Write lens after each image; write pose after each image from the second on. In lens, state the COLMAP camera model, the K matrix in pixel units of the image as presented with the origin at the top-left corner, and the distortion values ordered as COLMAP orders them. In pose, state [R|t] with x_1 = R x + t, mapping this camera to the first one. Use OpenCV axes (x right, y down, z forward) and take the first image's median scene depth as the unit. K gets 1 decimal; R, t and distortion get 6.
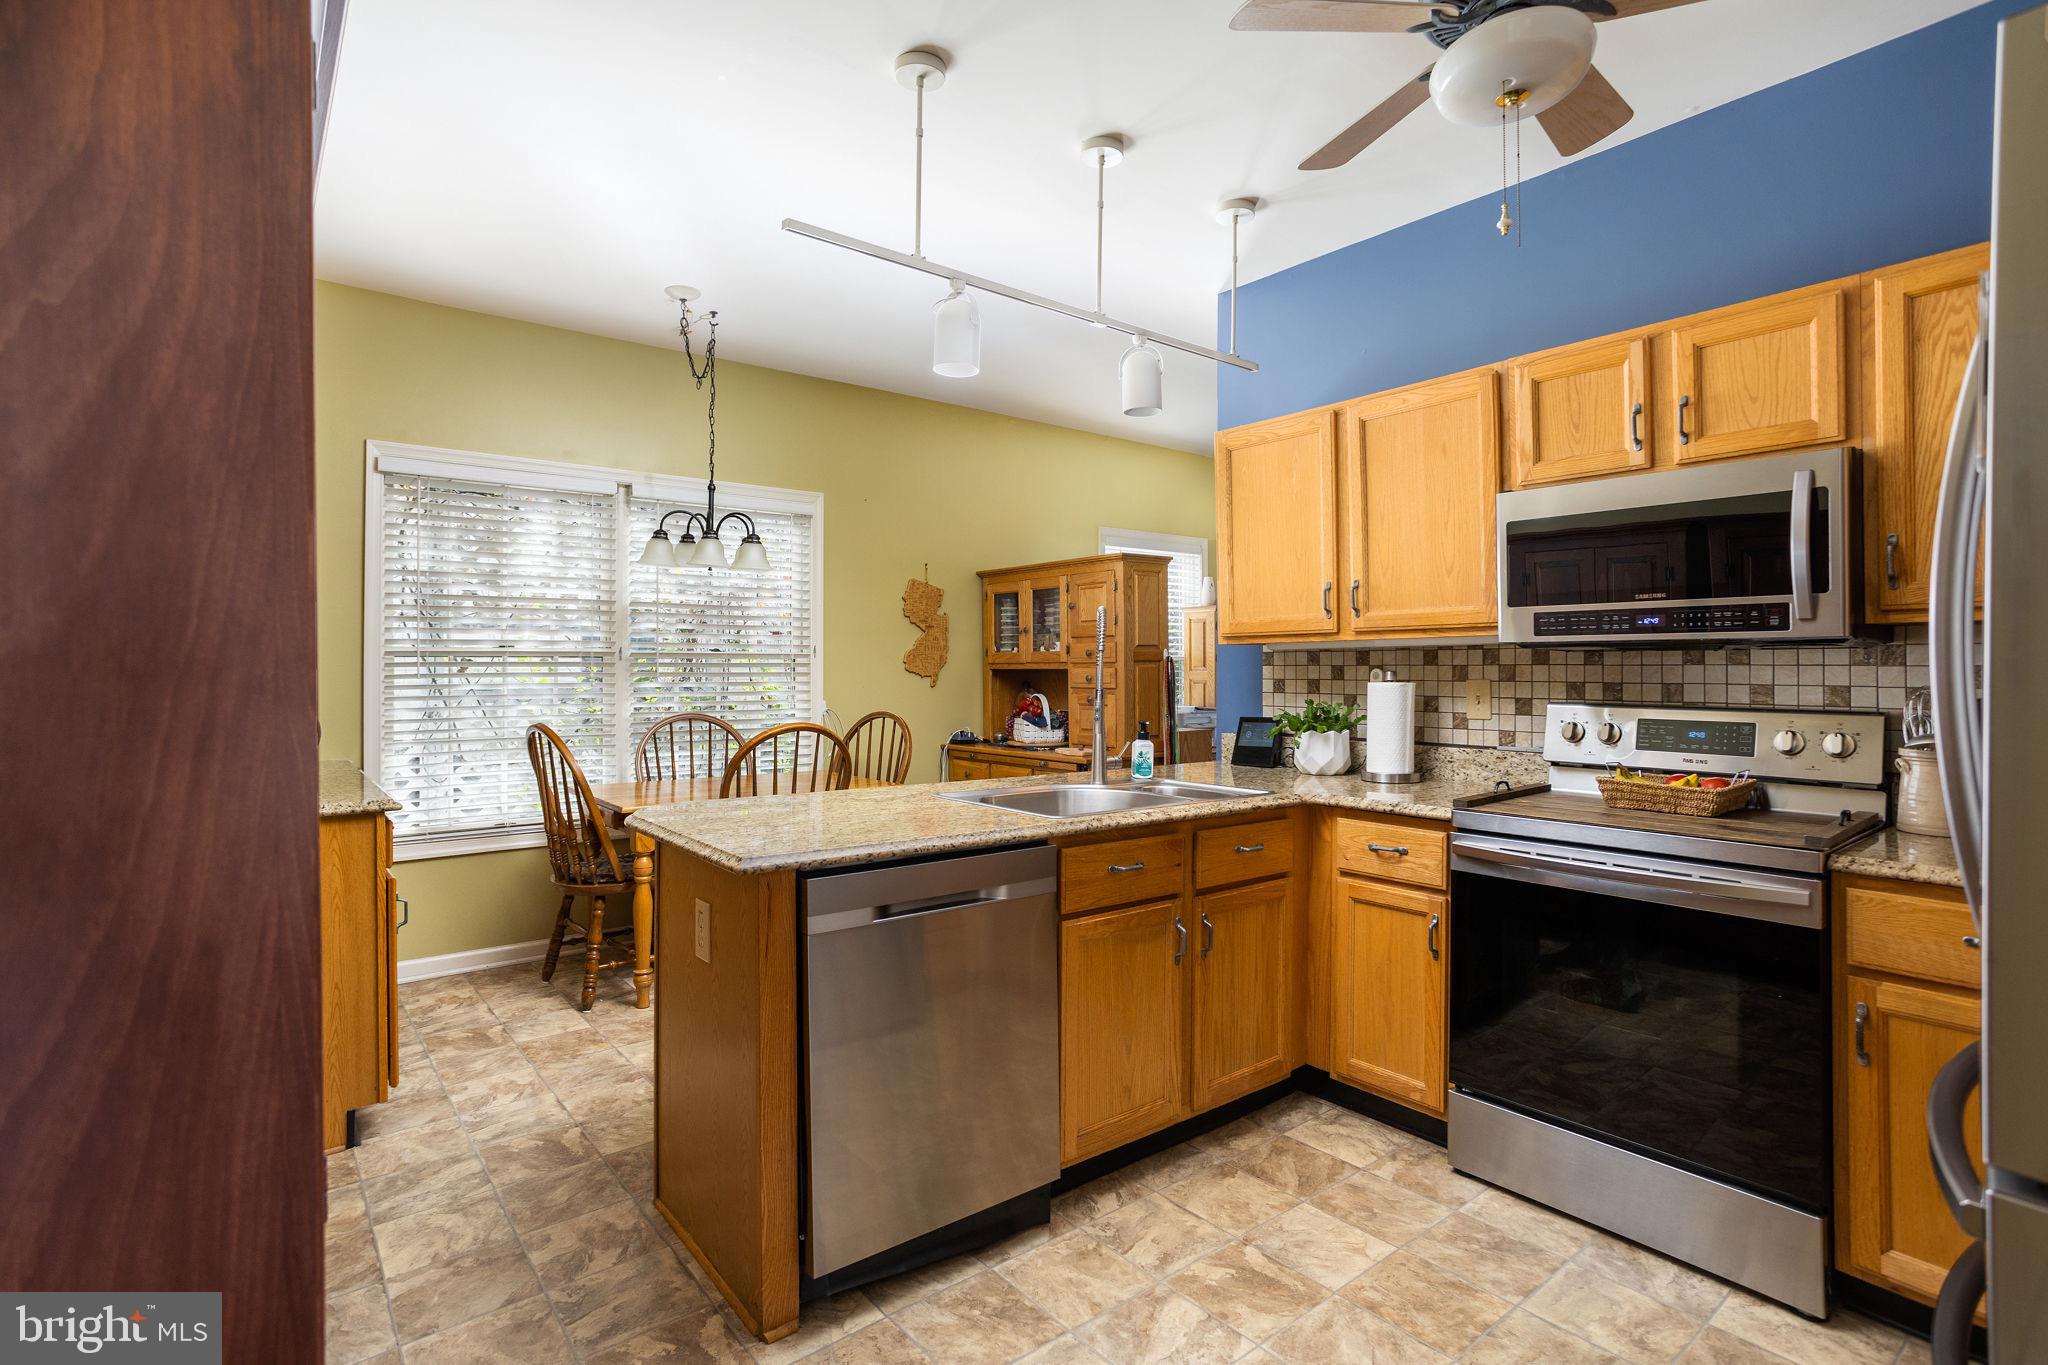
lens RADIAL K [[1000.6, 0, 1023.5], [0, 1000.6, 650.3], [0, 0, 1]] dist [-0.051953, 0.034467]
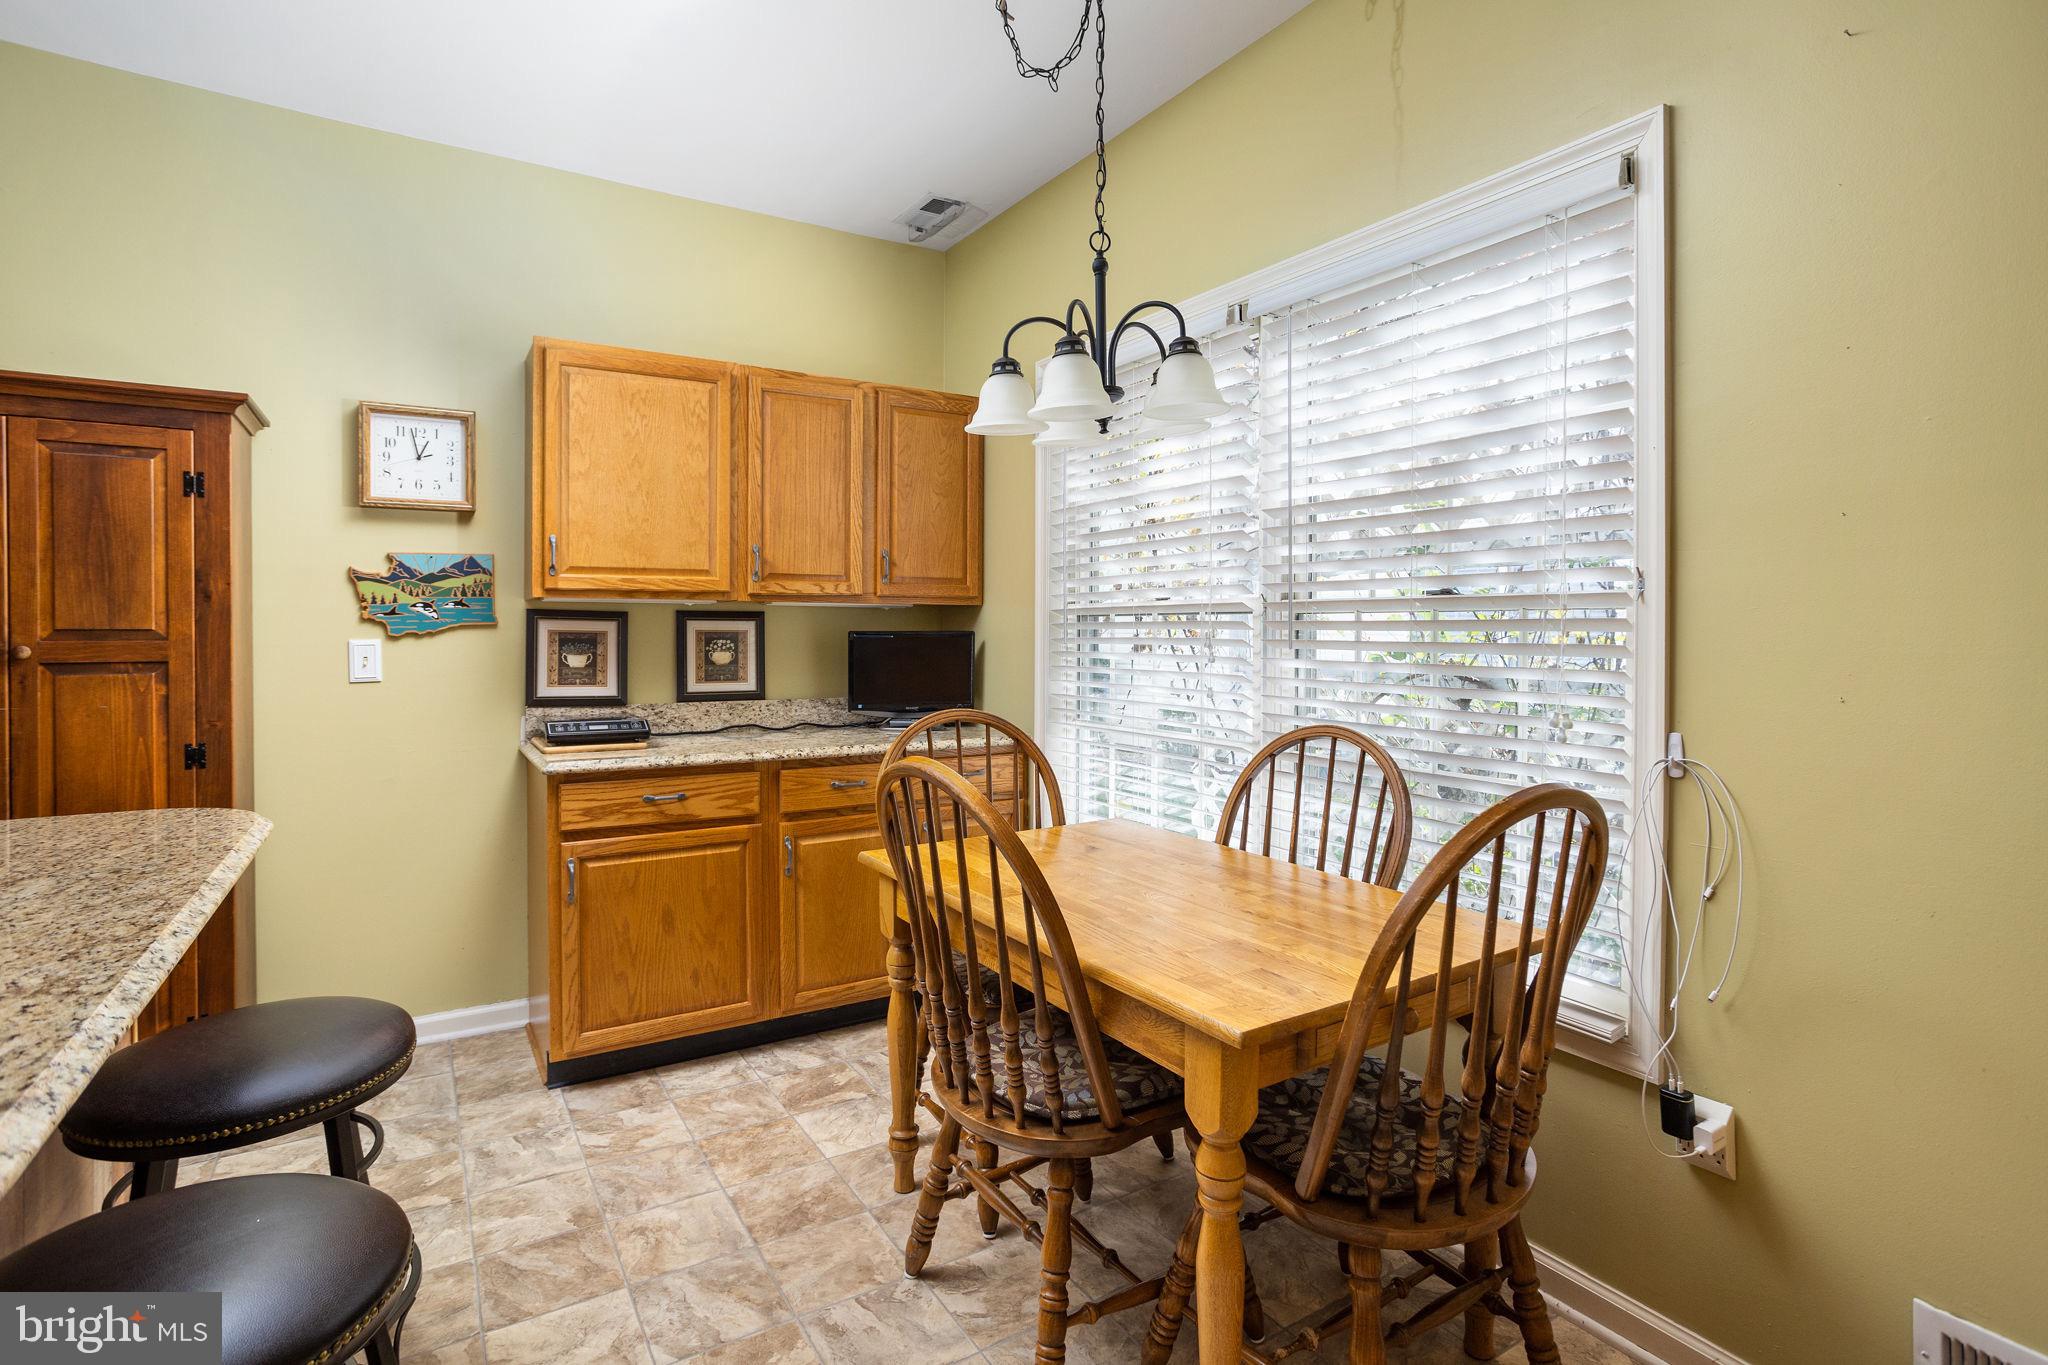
lens RADIAL K [[1021.9, 0, 1019.2], [0, 1021.9, 629.8], [0, 0, 1]] dist [-0.052279, 0.047770]
pose [[-0.134448, 0.001850, -0.990919, 0.181507], [0.017452, 0.999848, -0.000501, 0.015711], [0.990767, -0.017361, -0.134460, 0.953803]]
